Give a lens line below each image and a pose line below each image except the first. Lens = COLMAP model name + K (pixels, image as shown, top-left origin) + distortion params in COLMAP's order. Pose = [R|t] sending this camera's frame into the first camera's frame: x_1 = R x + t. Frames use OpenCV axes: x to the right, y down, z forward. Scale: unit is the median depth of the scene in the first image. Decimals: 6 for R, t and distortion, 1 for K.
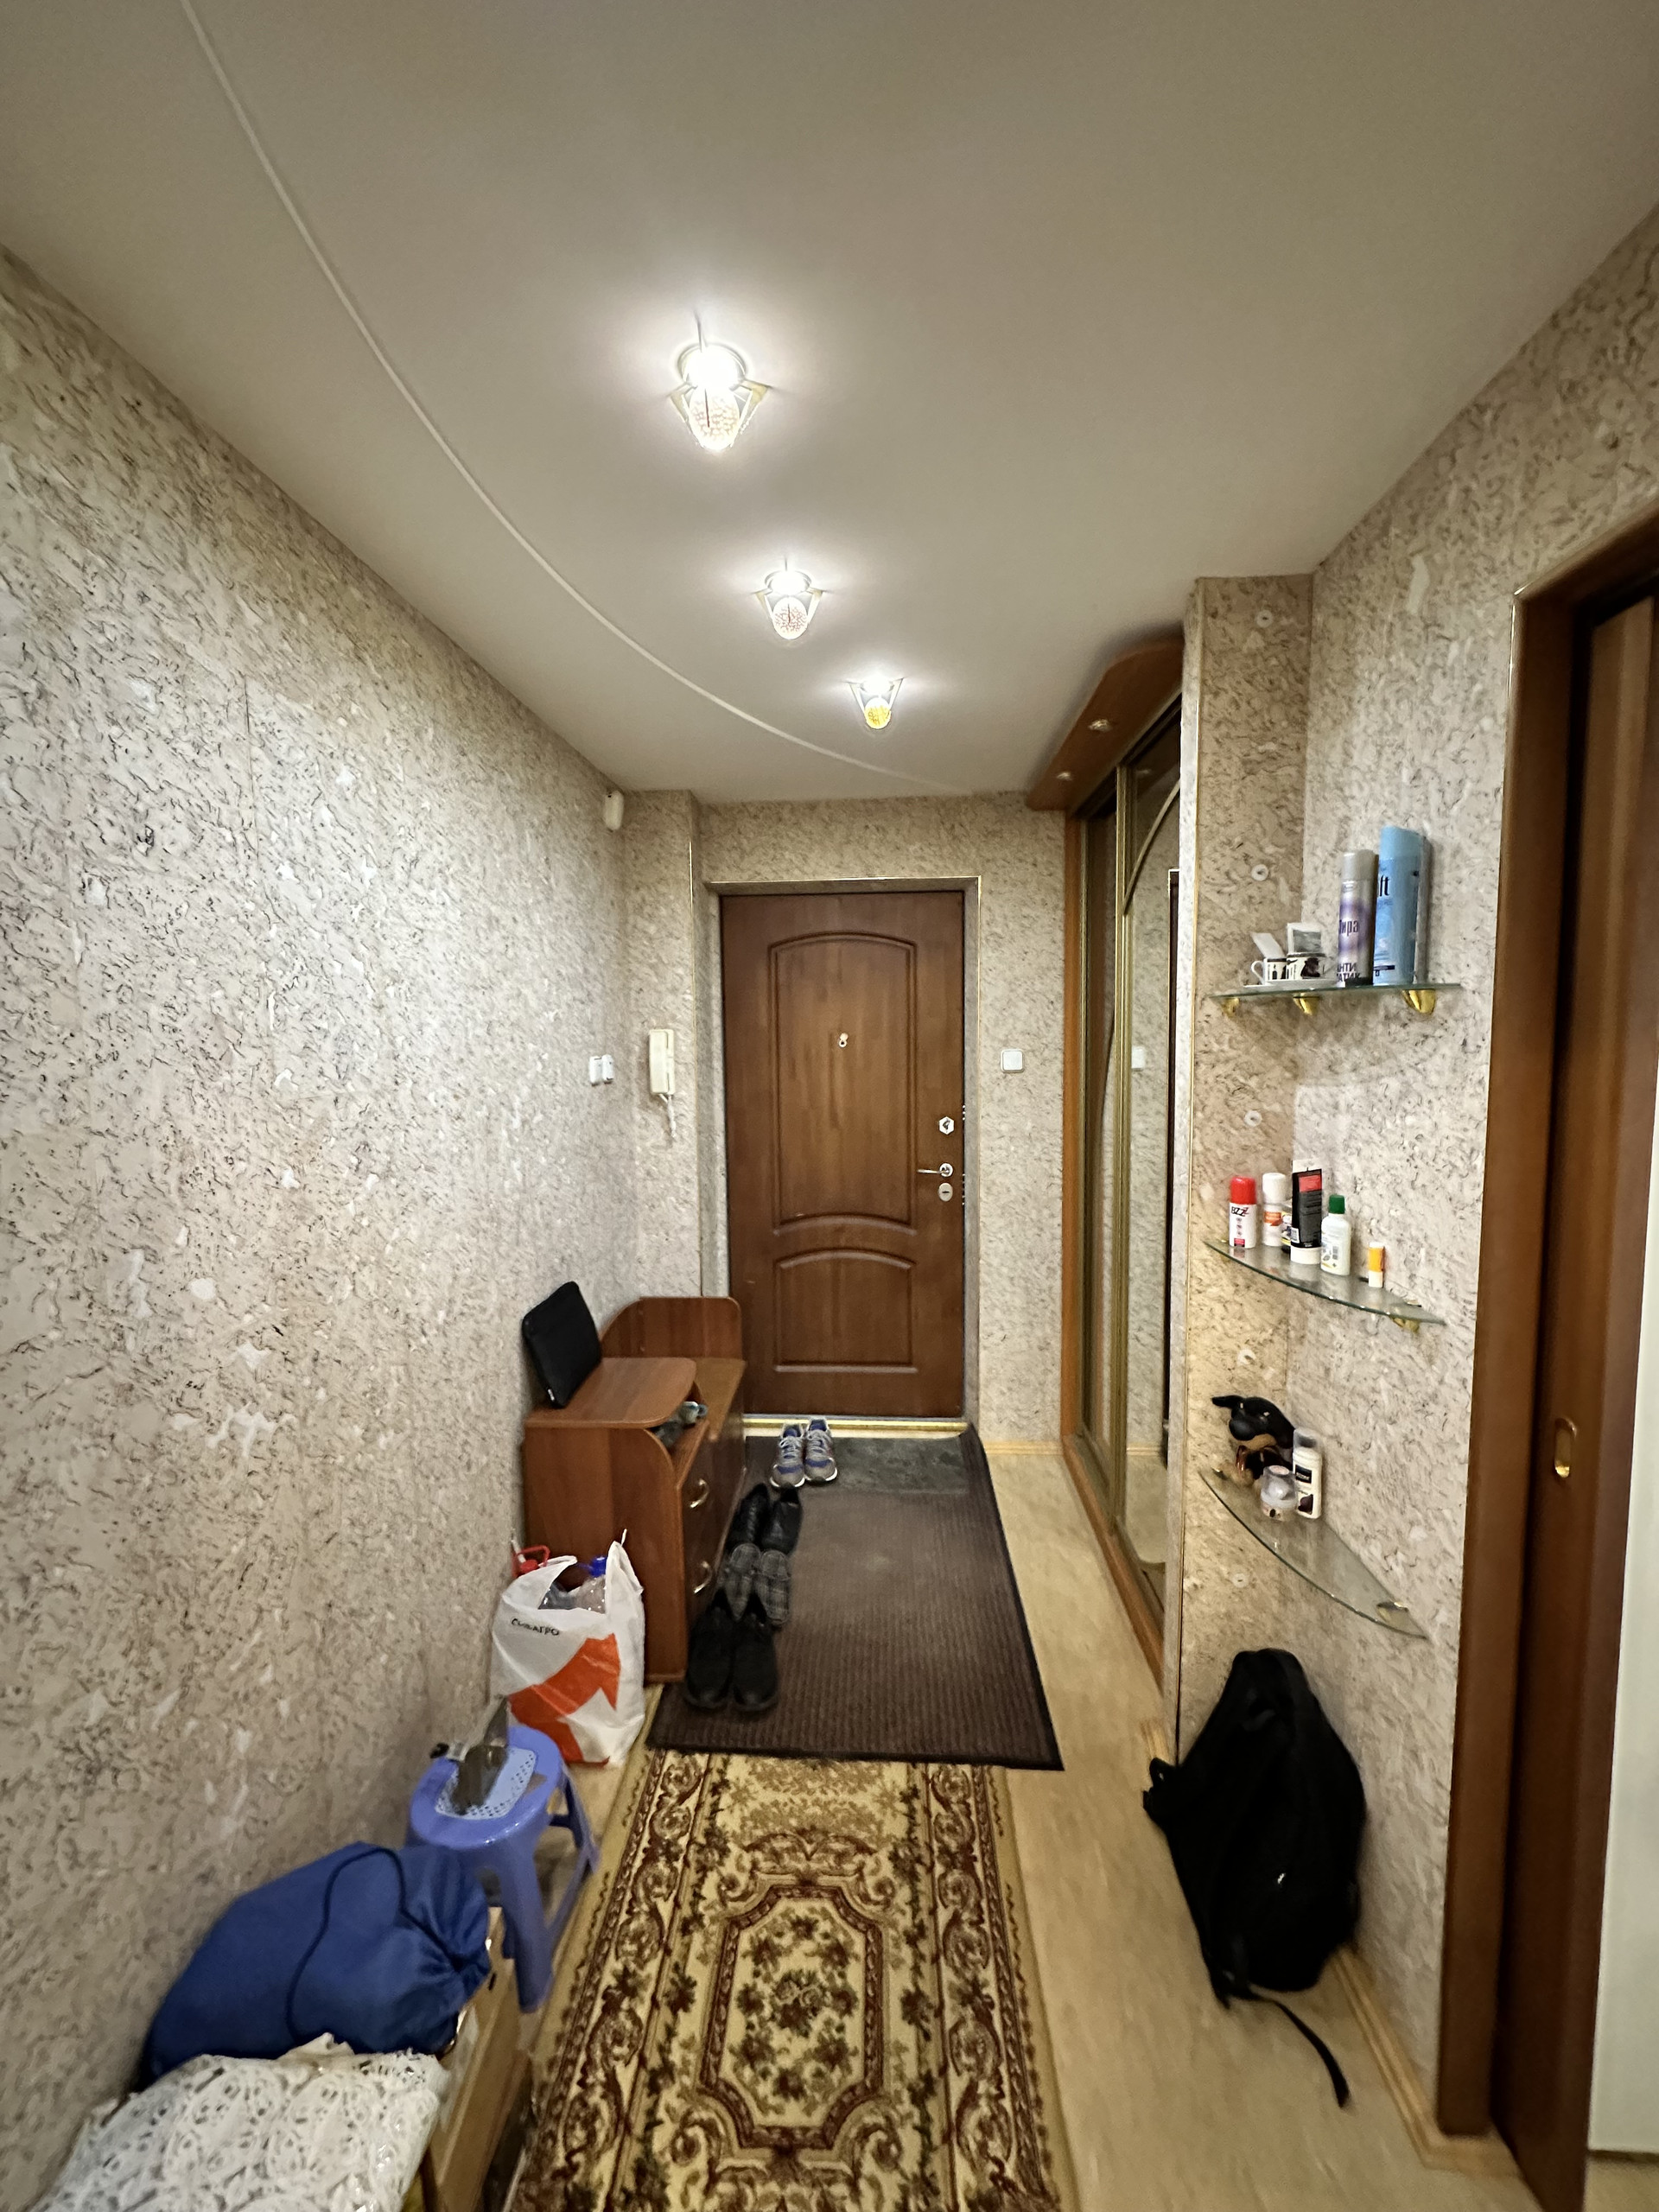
lens RADIAL K [[877.1, 0, 829.2], [0, 877.1, 1104.8], [0, 0, 1]] dist [-0.003228, 0.000929]
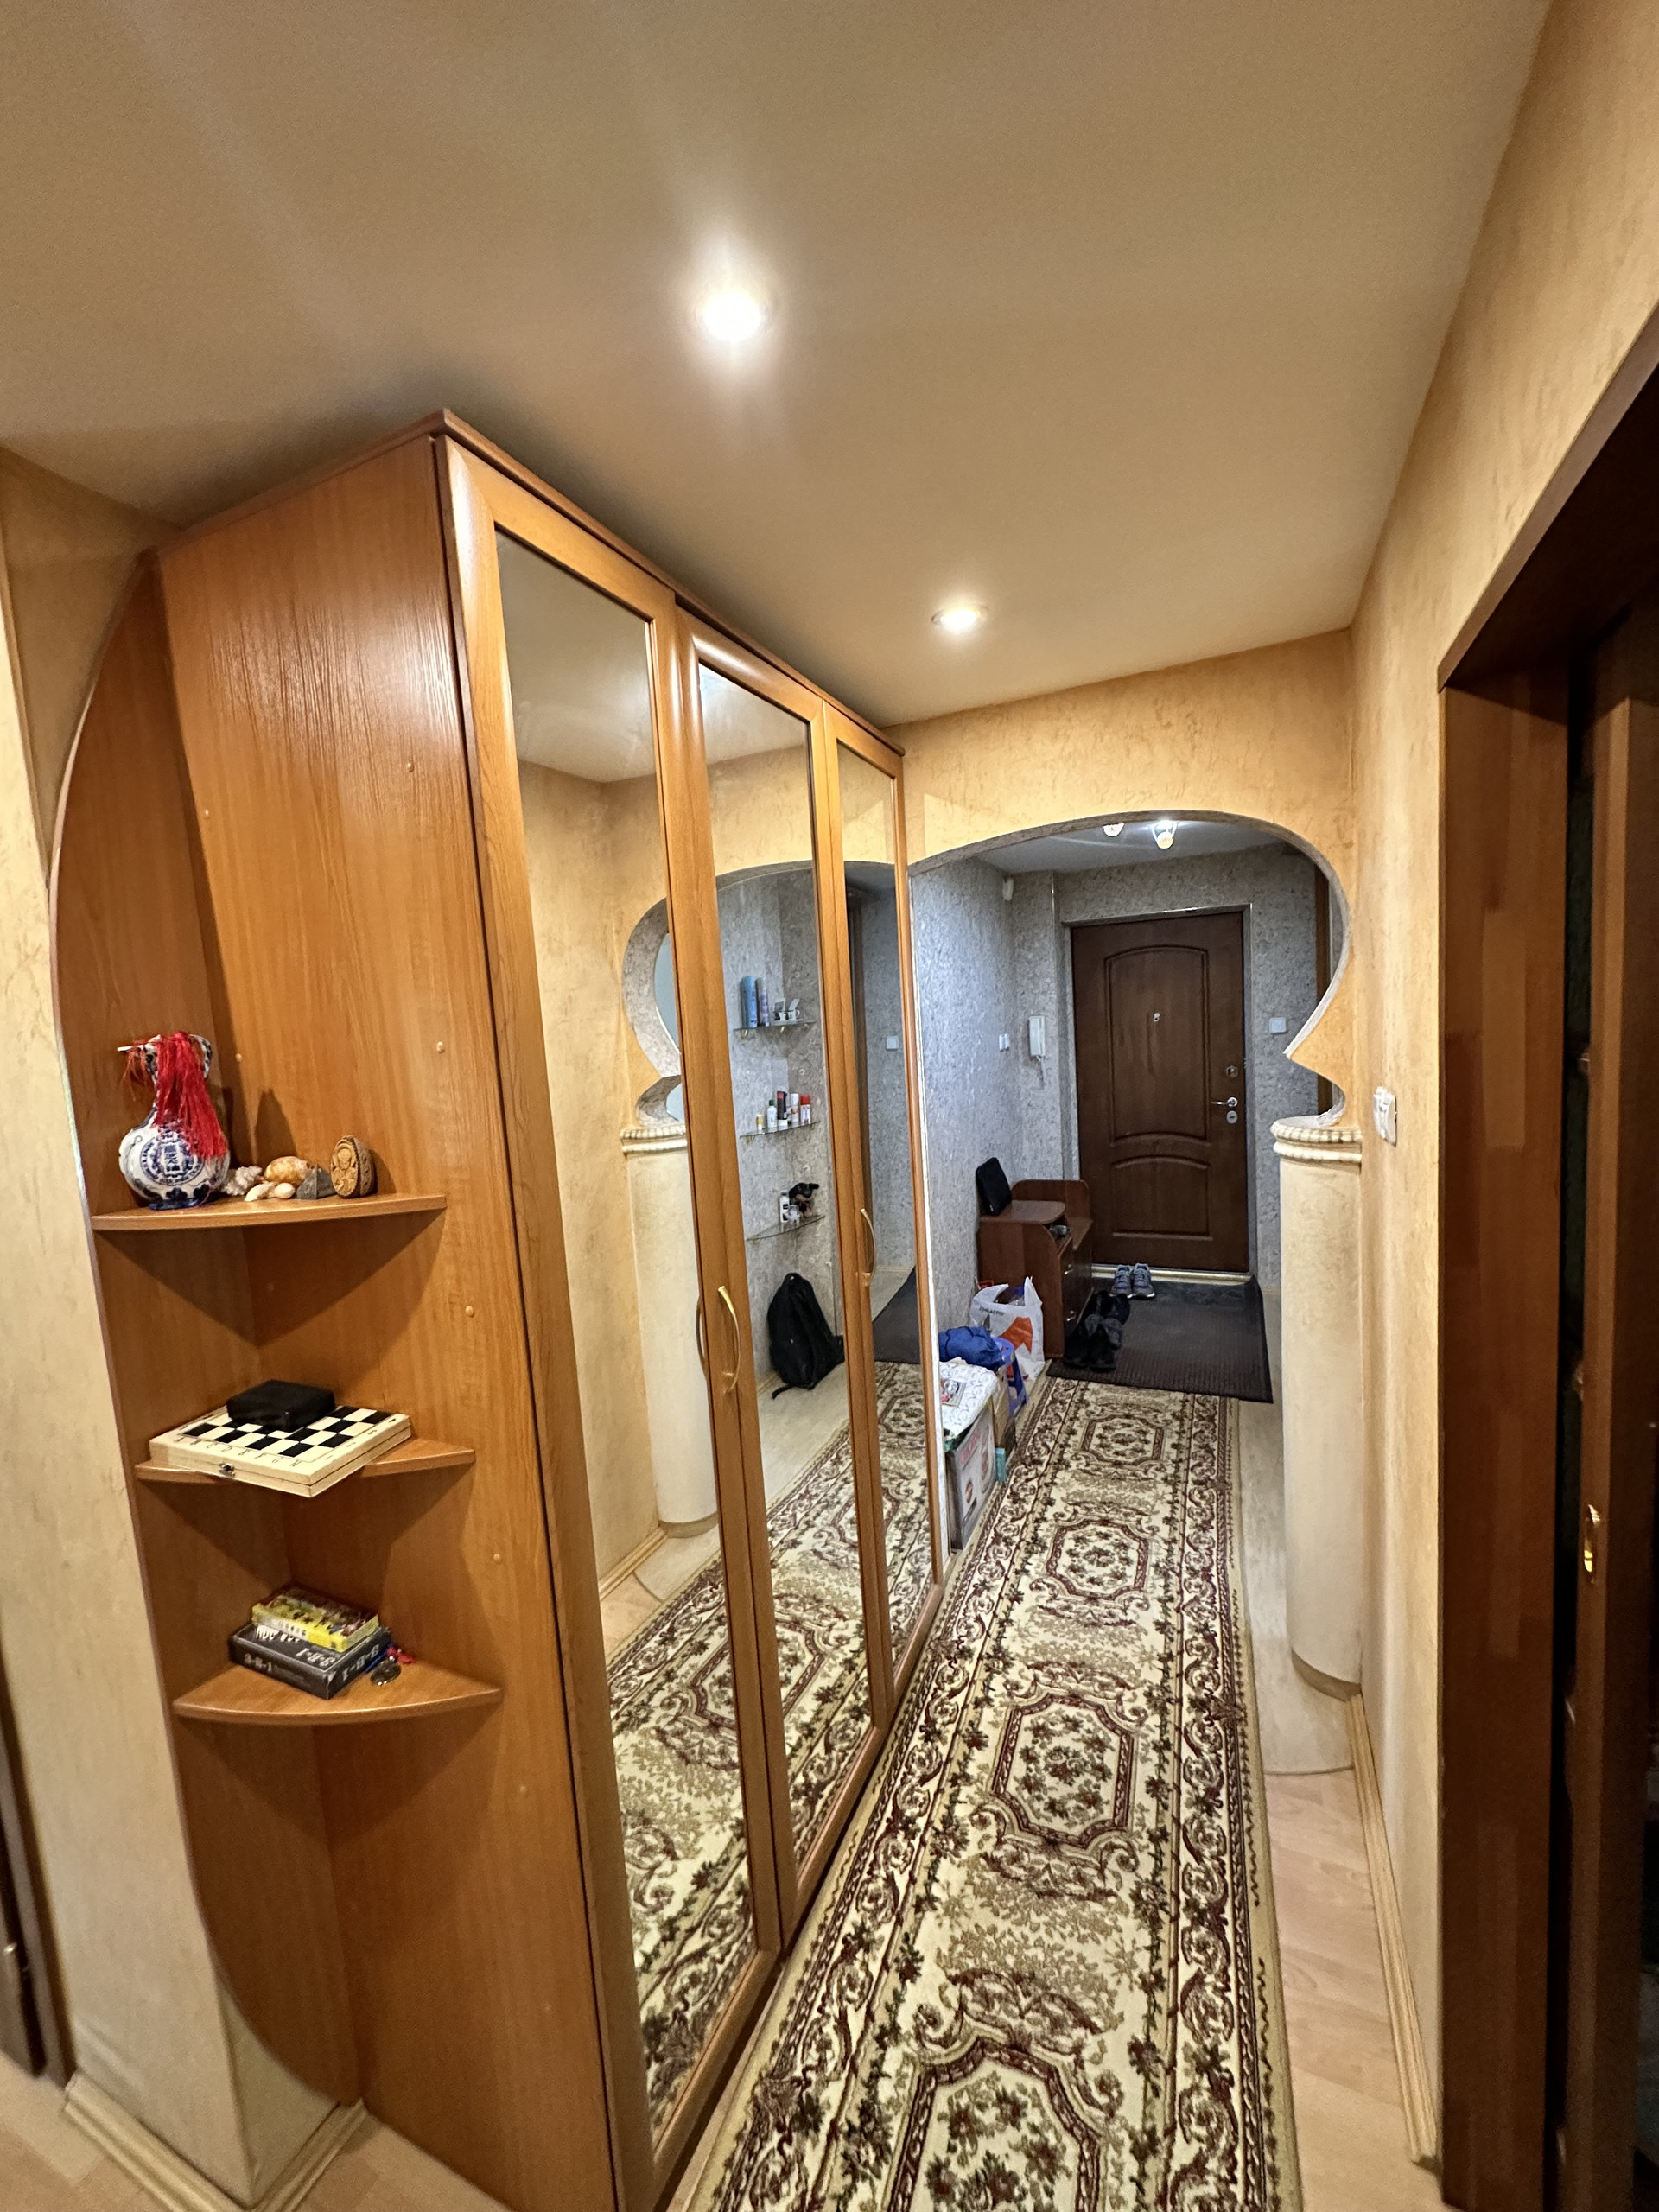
lens RADIAL K [[877.1, 0, 830.0], [0, 877.1, 1107.6], [0, 0, 1]] dist [-0.003228, 0.000929]
pose [[0.930713, -0.010086, -0.365612, 0.078017], [0.022127, 0.999342, 0.028757, 0.047349], [0.365081, -0.034854, 0.930323, -1.119742]]
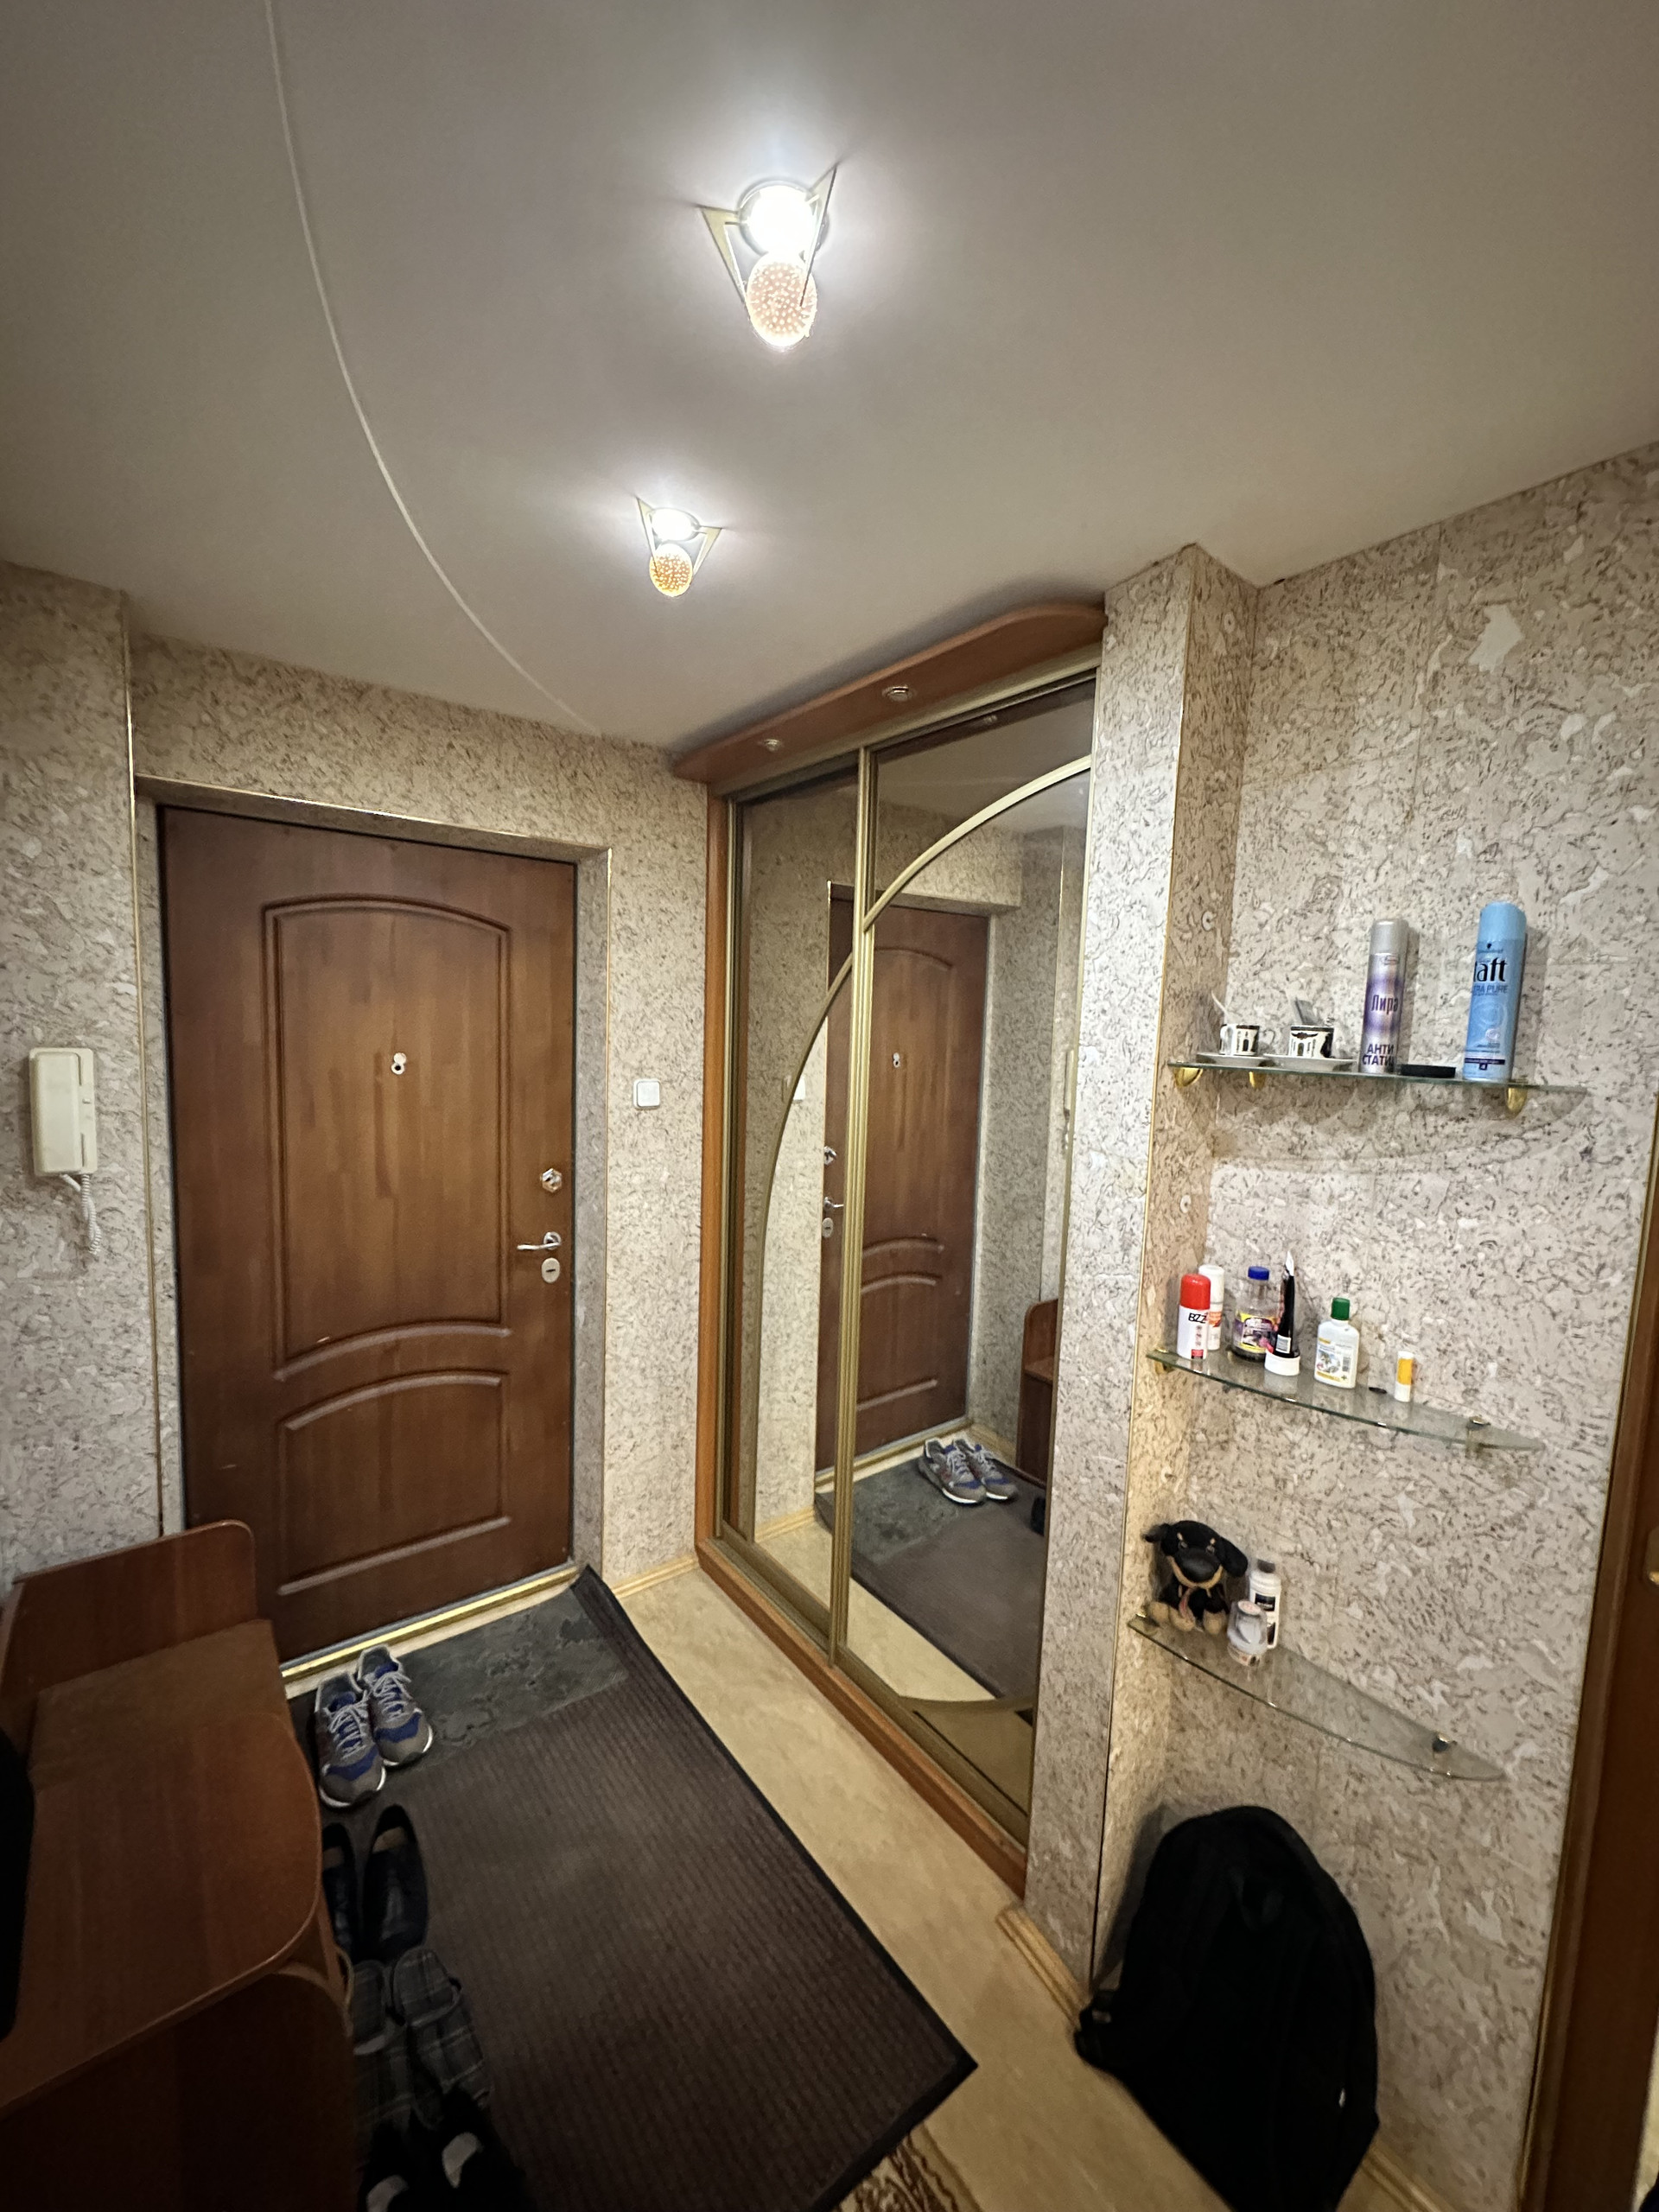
lens RADIAL K [[877.1, 0, 823.5], [0, 877.1, 1104.1], [0, 0, 1]] dist [-0.003228, 0.000929]
pose [[0.751406, -0.024998, 0.659366, -0.323298], [0.013193, 0.999652, 0.022865, -0.098644], [-0.659708, -0.008482, 0.751474, 0.539591]]
